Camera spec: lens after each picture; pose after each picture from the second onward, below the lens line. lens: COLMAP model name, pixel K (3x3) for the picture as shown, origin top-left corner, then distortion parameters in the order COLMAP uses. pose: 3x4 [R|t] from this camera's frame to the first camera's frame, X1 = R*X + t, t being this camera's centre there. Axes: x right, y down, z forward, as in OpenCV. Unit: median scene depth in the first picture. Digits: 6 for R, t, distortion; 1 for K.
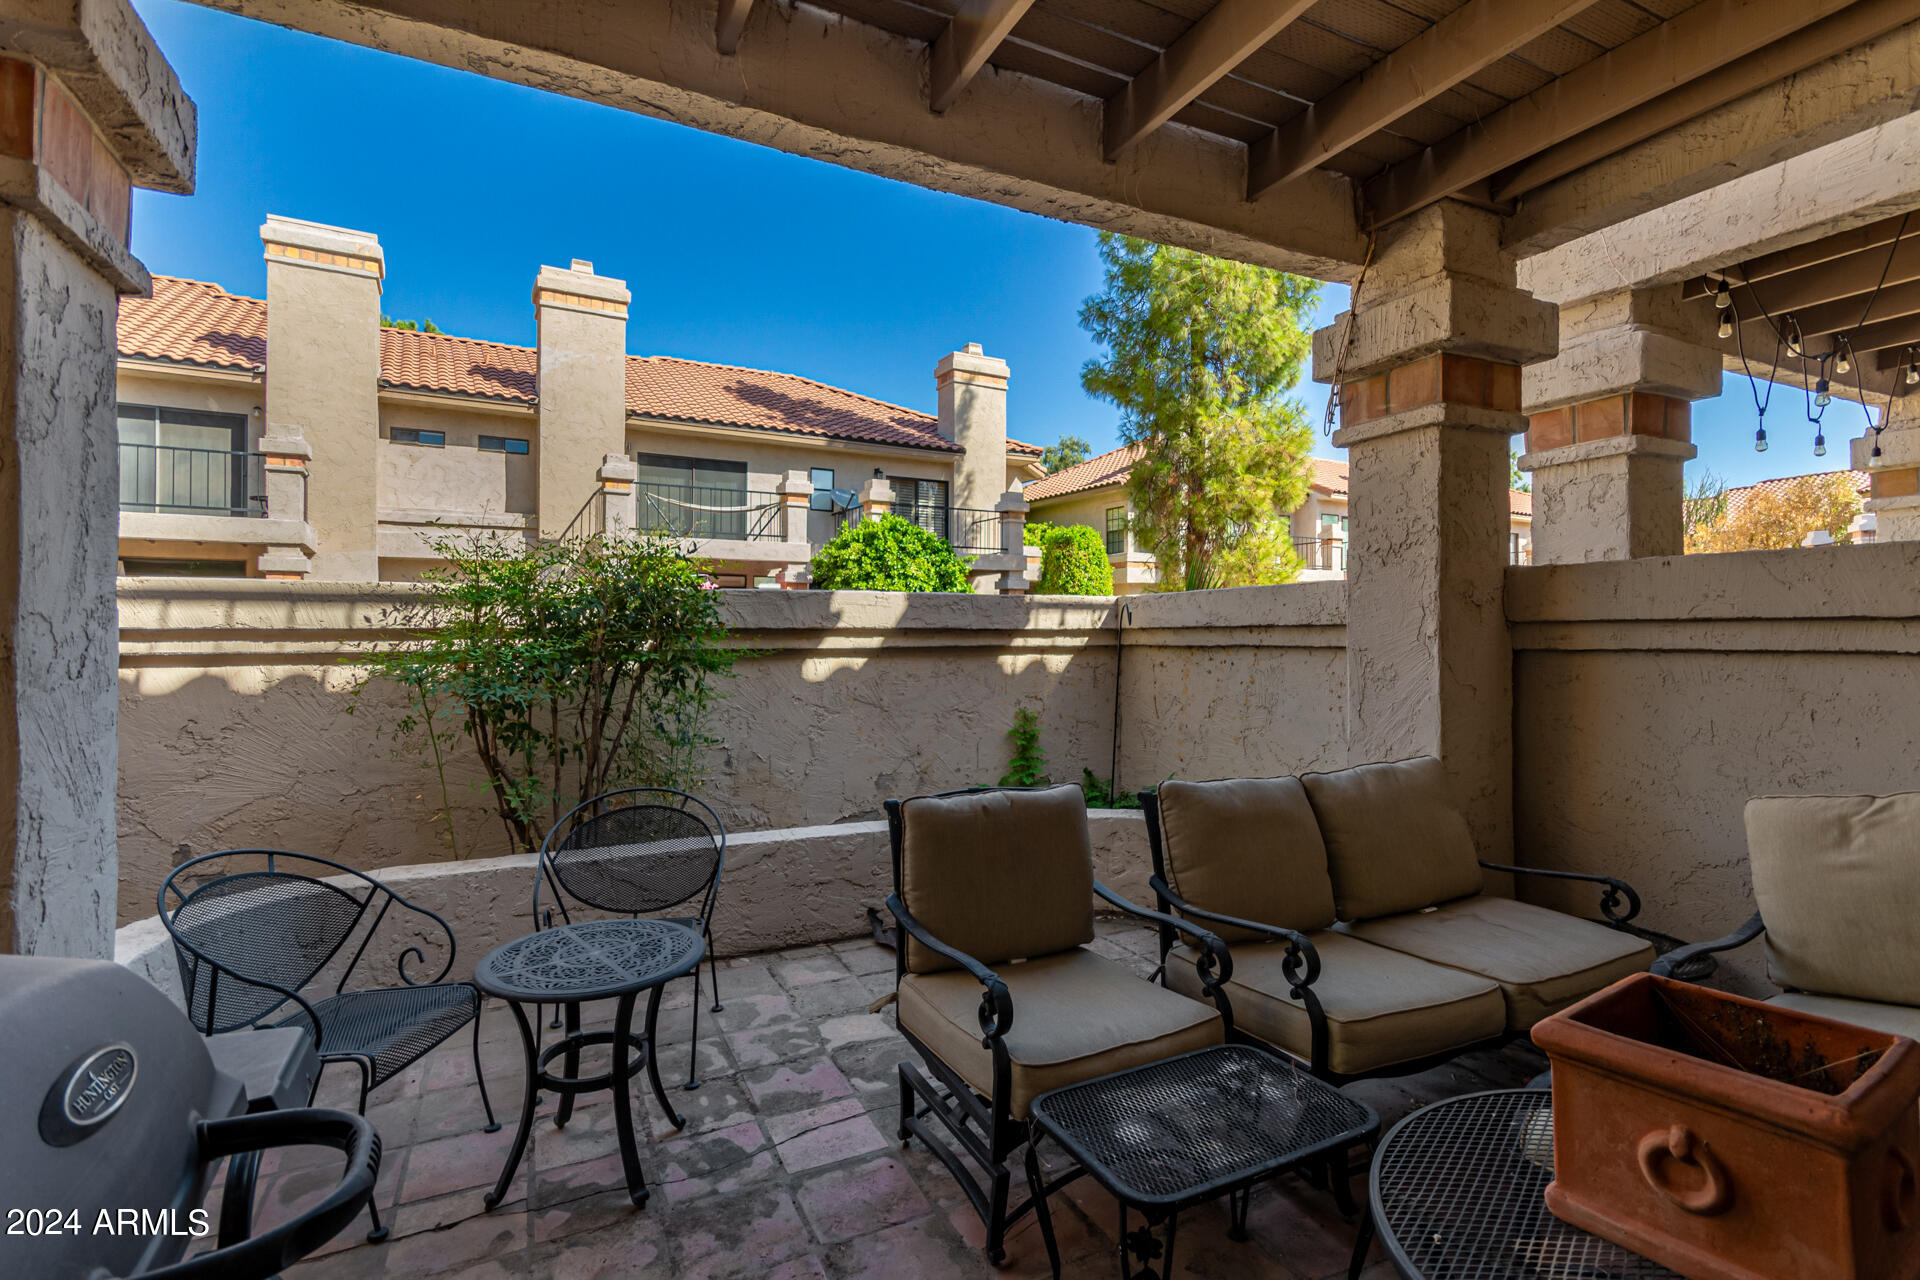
lens RADIAL K [[889.4, 0, 958.7], [0, 889.4, 635.1], [0, 0, 1]] dist [0.001875, 0.000837]
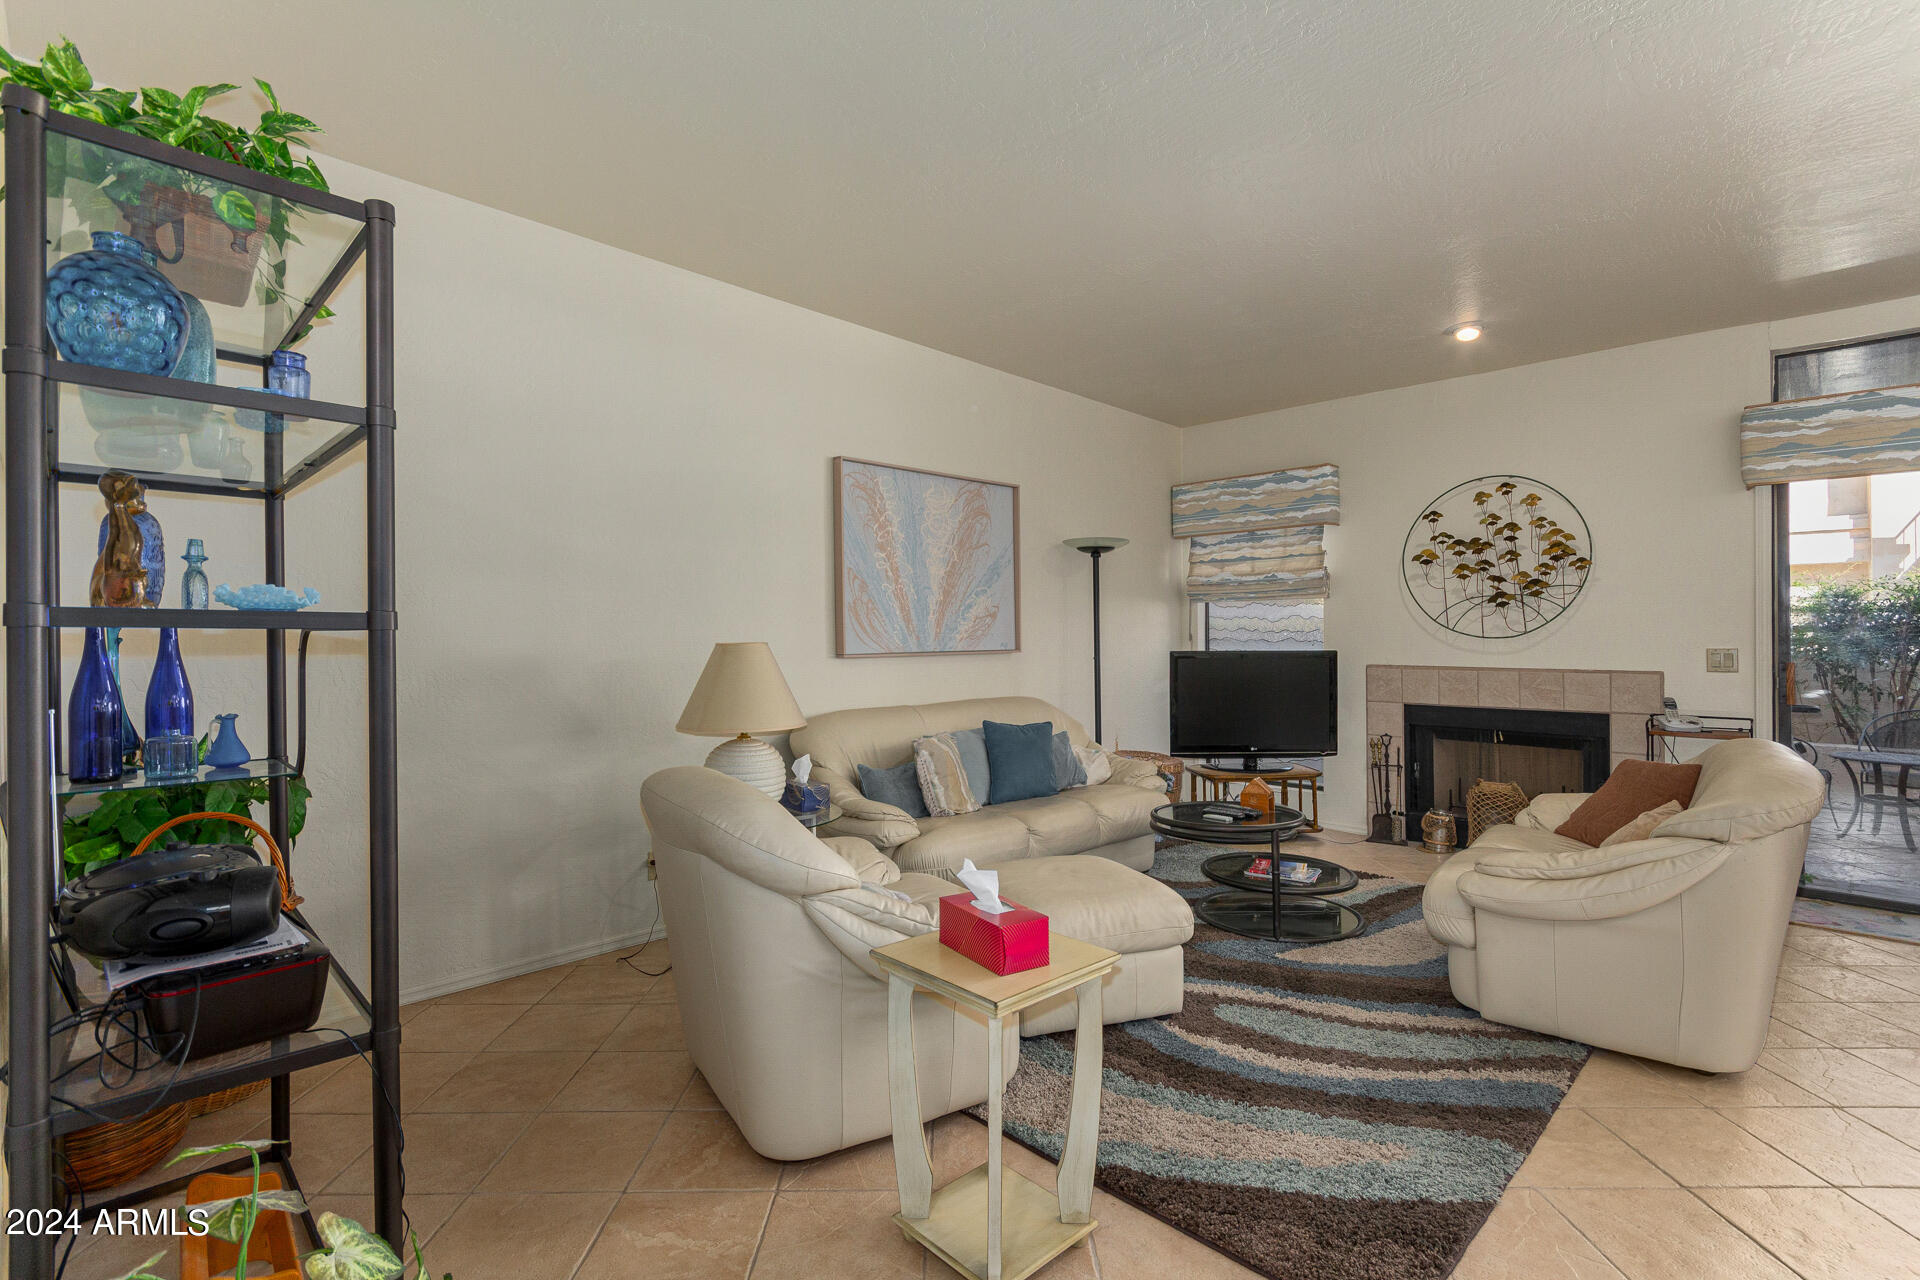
lens RADIAL K [[889.4, 0, 959.1], [0, 889.4, 629.0], [0, 0, 1]] dist [0.001875, 0.000837]
pose [[0.321759, -0.010803, -0.946760, 0.689403], [0.008036, 0.999930, -0.008679, -0.001254], [0.946788, -0.004815, 0.321823, -1.390804]]
